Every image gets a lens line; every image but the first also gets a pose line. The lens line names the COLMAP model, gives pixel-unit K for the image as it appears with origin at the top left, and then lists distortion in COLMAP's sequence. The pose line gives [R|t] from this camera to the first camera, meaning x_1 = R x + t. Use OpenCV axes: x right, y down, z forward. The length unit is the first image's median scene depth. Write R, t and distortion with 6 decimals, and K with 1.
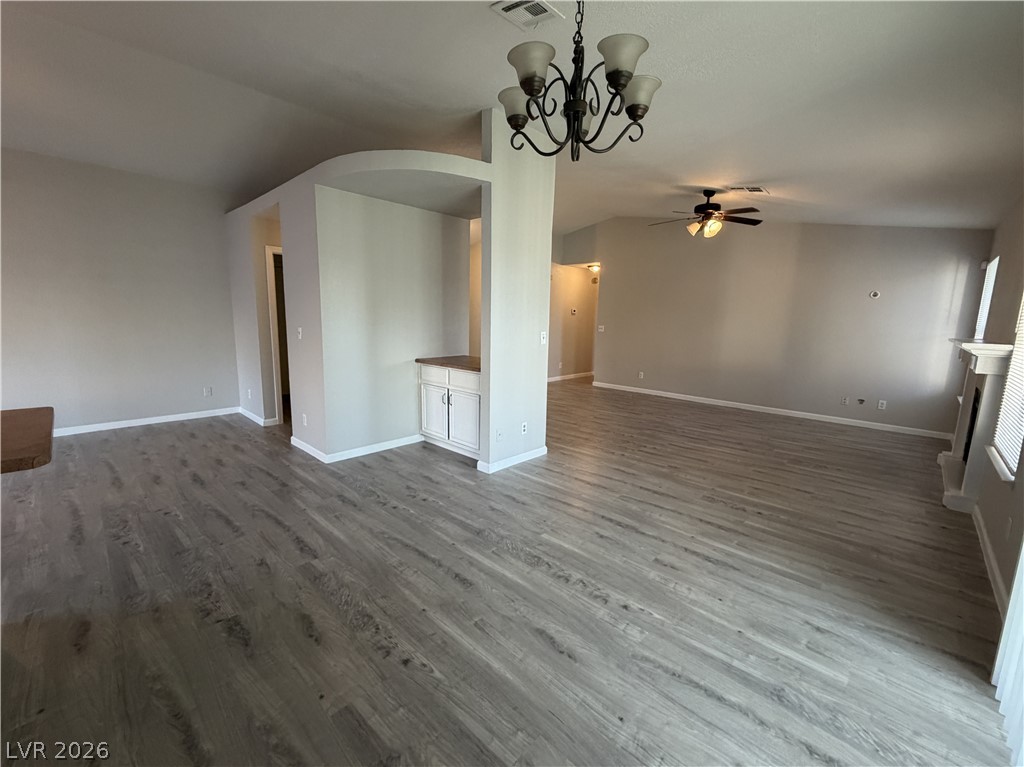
lens RADIAL K [[413.4, 0, 512.0], [0, 413.4, 383.5], [0, 0, 1]] dist [-0.000220, -0.000067]
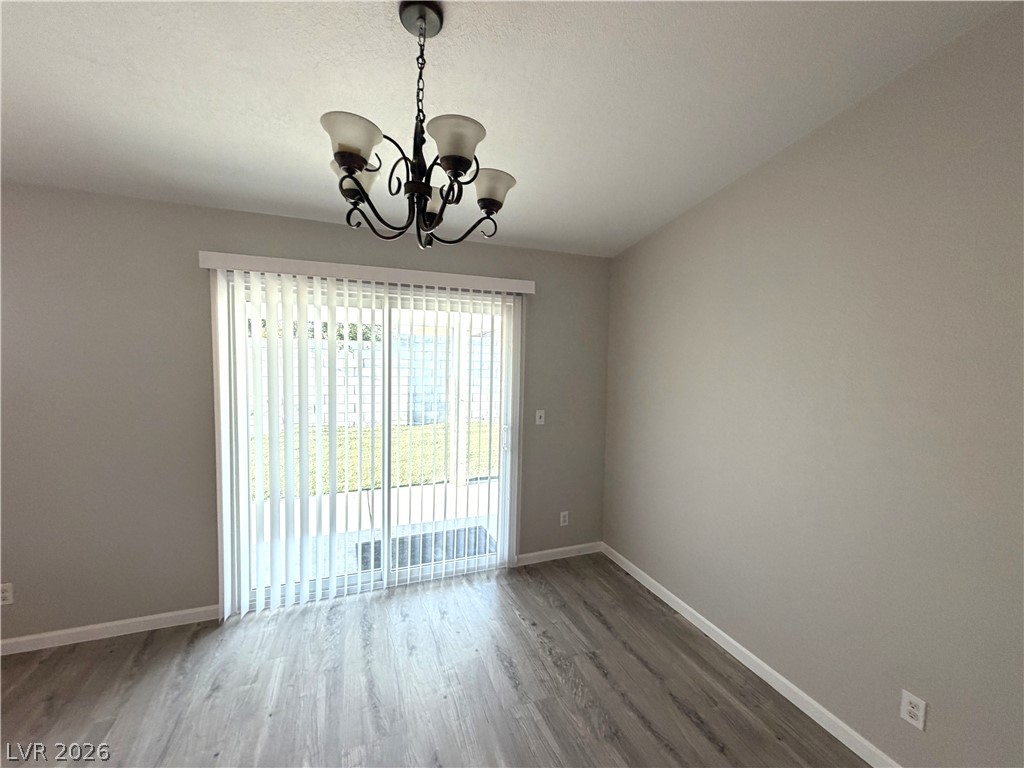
lens RADIAL K [[413.4, 0, 512.0], [0, 413.4, 384.0], [0, 0, 1]] dist [-0.000220, -0.000067]
pose [[-0.903492, -0.070410, 0.422781, -0.256663], [0.024860, 0.976144, 0.215694, -0.286838], [-0.427883, 0.205389, -0.880188, 1.098485]]
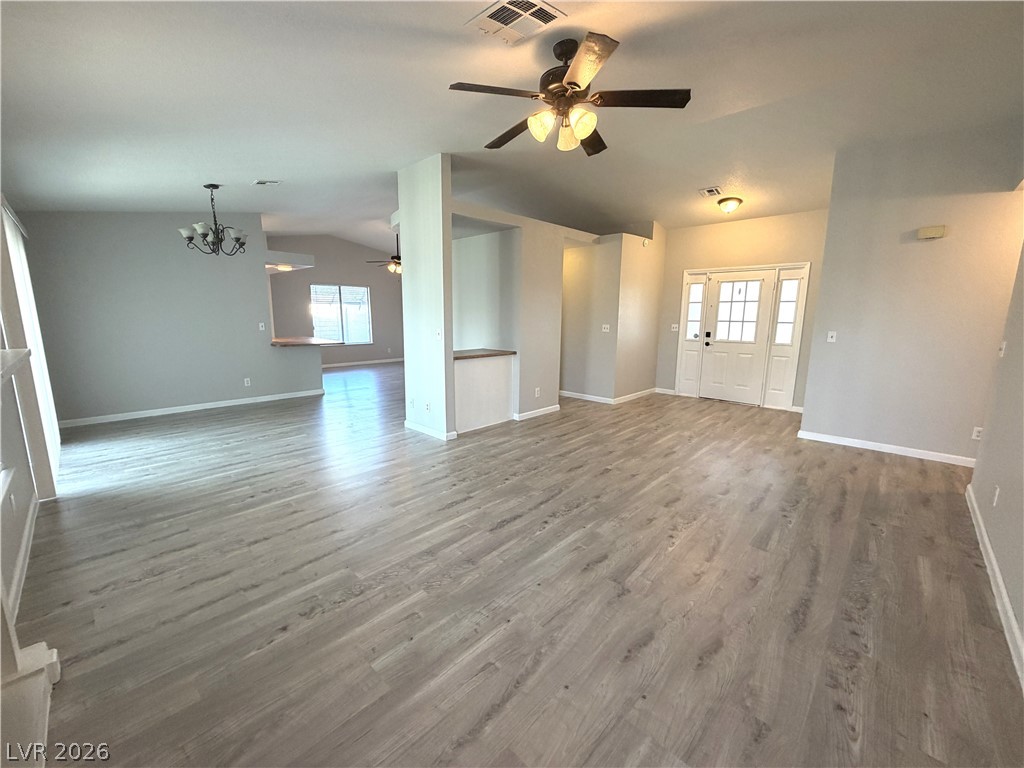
lens RADIAL K [[414.7, 0, 512.0], [0, 414.7, 384.0], [0, 0, 1]] dist [0.011549, -0.000178]
pose [[-0.000630, 0.149821, -0.988713, 1.965507], [-0.163069, 0.975463, 0.147917, -0.284450], [0.986614, 0.161321, 0.023817, 1.934953]]
